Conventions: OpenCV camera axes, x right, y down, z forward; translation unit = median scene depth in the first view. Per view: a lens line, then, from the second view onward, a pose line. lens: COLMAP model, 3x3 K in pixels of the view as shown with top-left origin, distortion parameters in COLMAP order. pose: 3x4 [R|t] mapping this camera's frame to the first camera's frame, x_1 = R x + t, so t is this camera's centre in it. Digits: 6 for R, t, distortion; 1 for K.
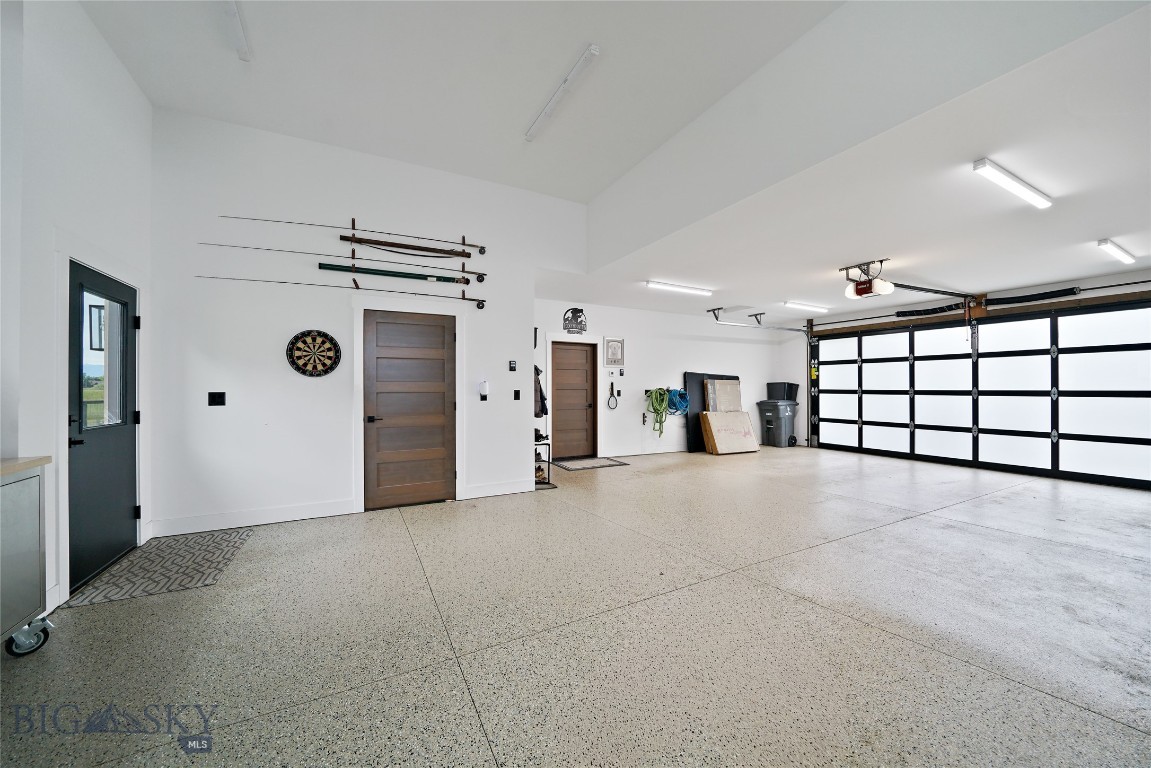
lens RADIAL K [[431.5, 0, 575.5], [0, 431.5, 384.0], [0, 0, 1]] dist [-0.000364, -0.000034]
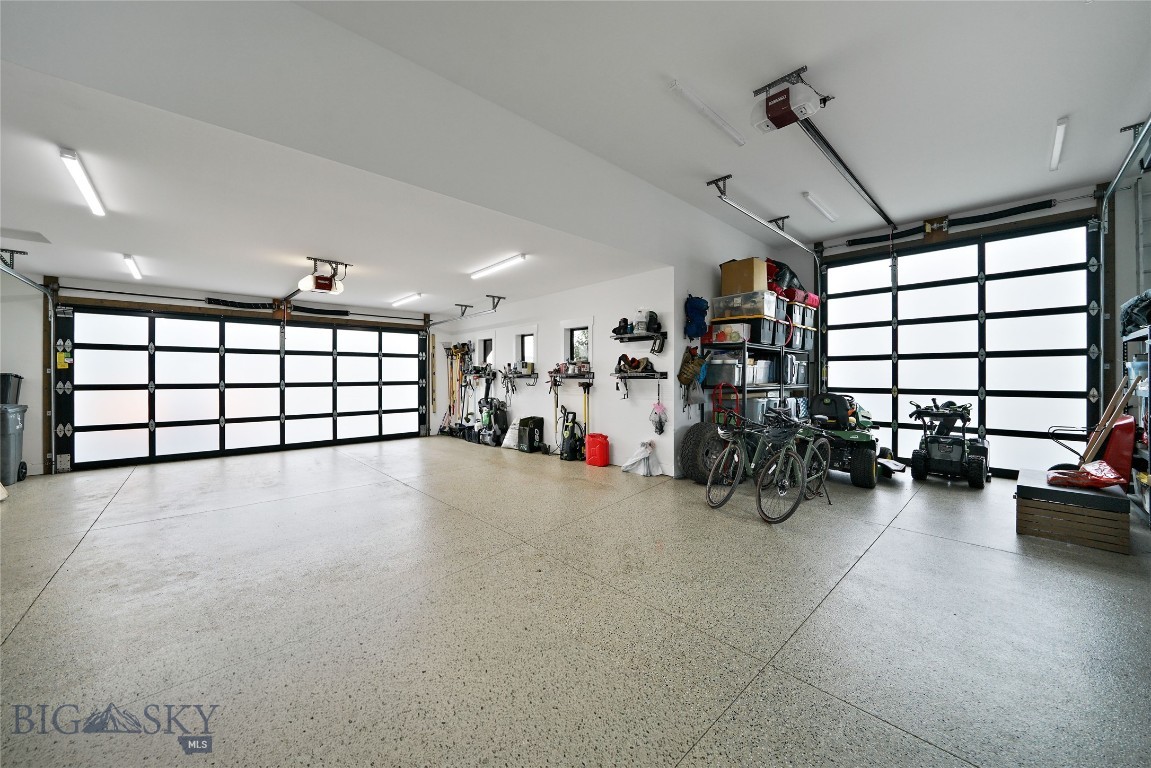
lens RADIAL K [[417.1, 0, 577.2], [0, 417.1, 376.0], [0, 0, 1]] dist [-0.000242, -0.000005]
pose [[-0.244737, 0.003132, 0.969584, -0.267792], [-0.004431, 0.999981, -0.004348, -0.001612], [-0.969579, -0.005361, -0.244718, 0.409986]]
